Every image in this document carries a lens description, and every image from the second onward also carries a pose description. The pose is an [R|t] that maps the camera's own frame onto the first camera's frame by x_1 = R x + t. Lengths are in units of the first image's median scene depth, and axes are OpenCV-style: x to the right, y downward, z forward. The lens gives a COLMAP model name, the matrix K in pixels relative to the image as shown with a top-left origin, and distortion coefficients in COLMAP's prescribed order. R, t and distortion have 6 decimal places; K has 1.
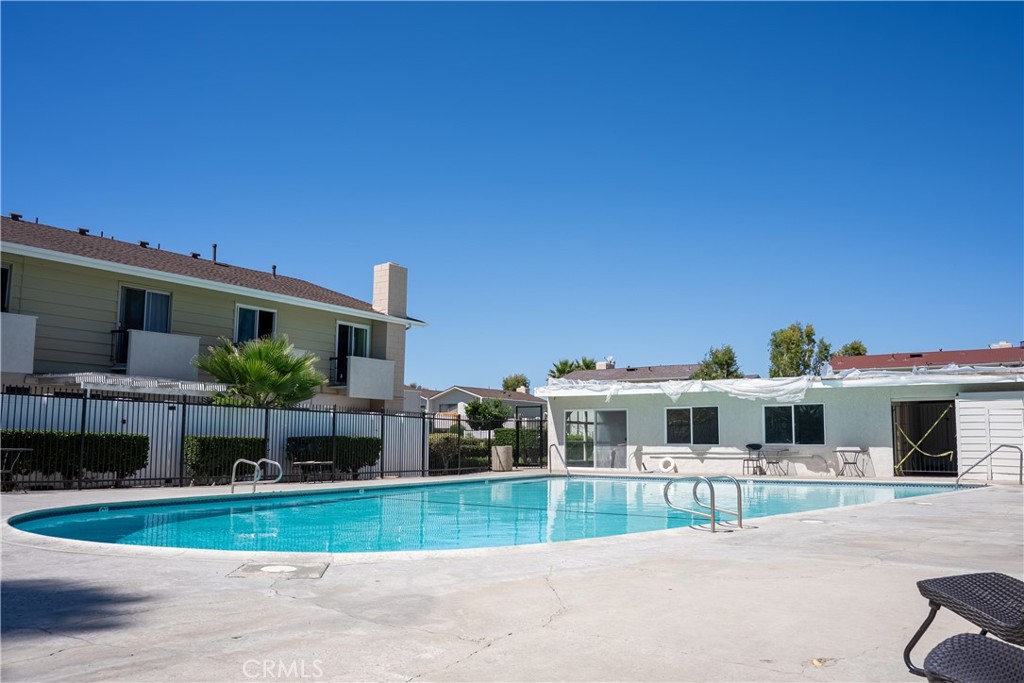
lens RADIAL K [[815.7, 0, 516.1], [0, 815.7, 338.1], [0, 0, 1]] dist [-0.084606, 0.029704]
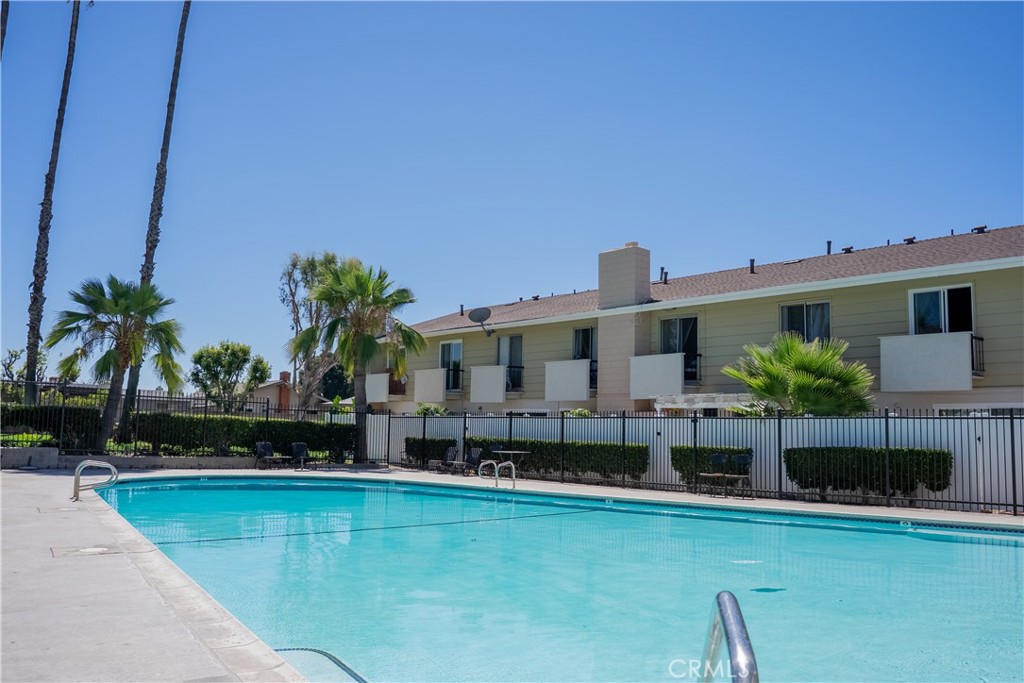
lens RADIAL K [[815.7, 0, 516.6], [0, 815.7, 343.6], [0, 0, 1]] dist [-0.084606, 0.029704]
pose [[-0.196662, -0.128645, -0.971995, 0.688084], [0.093178, 0.984416, -0.149142, 0.126316], [0.976034, -0.119899, -0.181610, 0.982133]]
